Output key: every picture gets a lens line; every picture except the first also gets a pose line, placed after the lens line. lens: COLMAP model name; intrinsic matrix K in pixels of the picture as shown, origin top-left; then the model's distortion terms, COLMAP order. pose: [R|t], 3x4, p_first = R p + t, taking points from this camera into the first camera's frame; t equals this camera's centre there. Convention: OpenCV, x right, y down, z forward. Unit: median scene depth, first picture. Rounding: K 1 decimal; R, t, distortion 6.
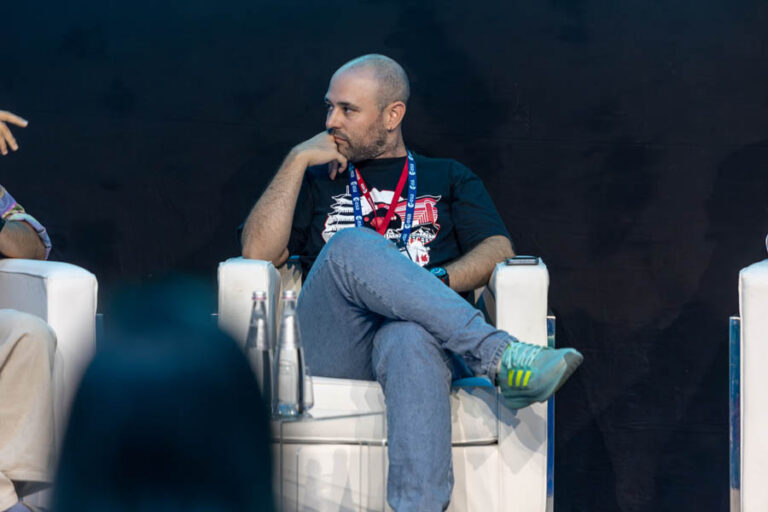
lens RADIAL K [[4467.5, 0, 383.9], [0, 4467.5, 256.2], [0, 0, 1]] dist [0.227019, 0.000000]
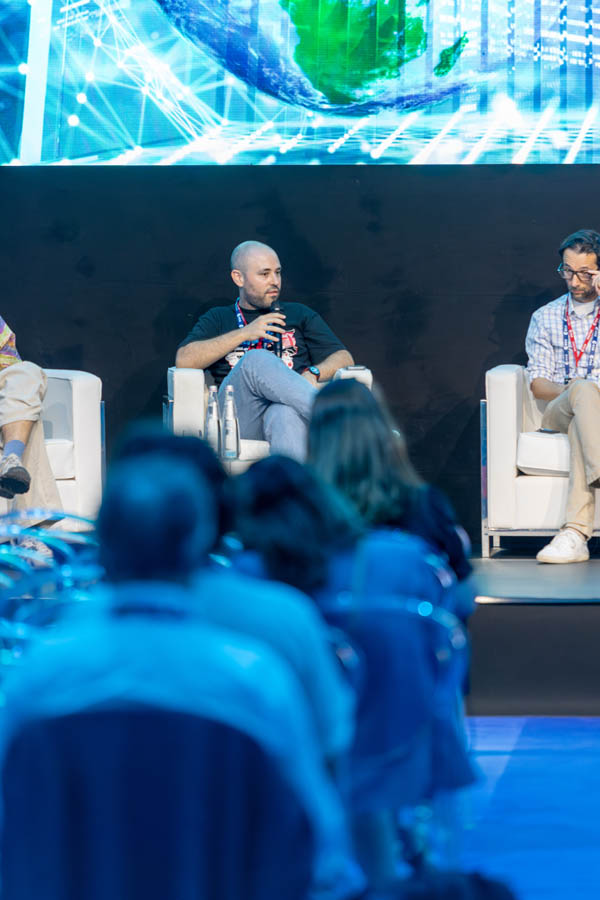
lens RADIAL K [[5235.4, 0, 300.0], [0, 5235.4, 449.7], [0, 0, 1]] dist [0.227019, 0.000000]
pose [[0.997722, -0.008971, 0.066866, -0.118169], [0.007948, 0.999848, 0.015544, 0.000988], [-0.066996, -0.014978, 0.997641, -0.931391]]
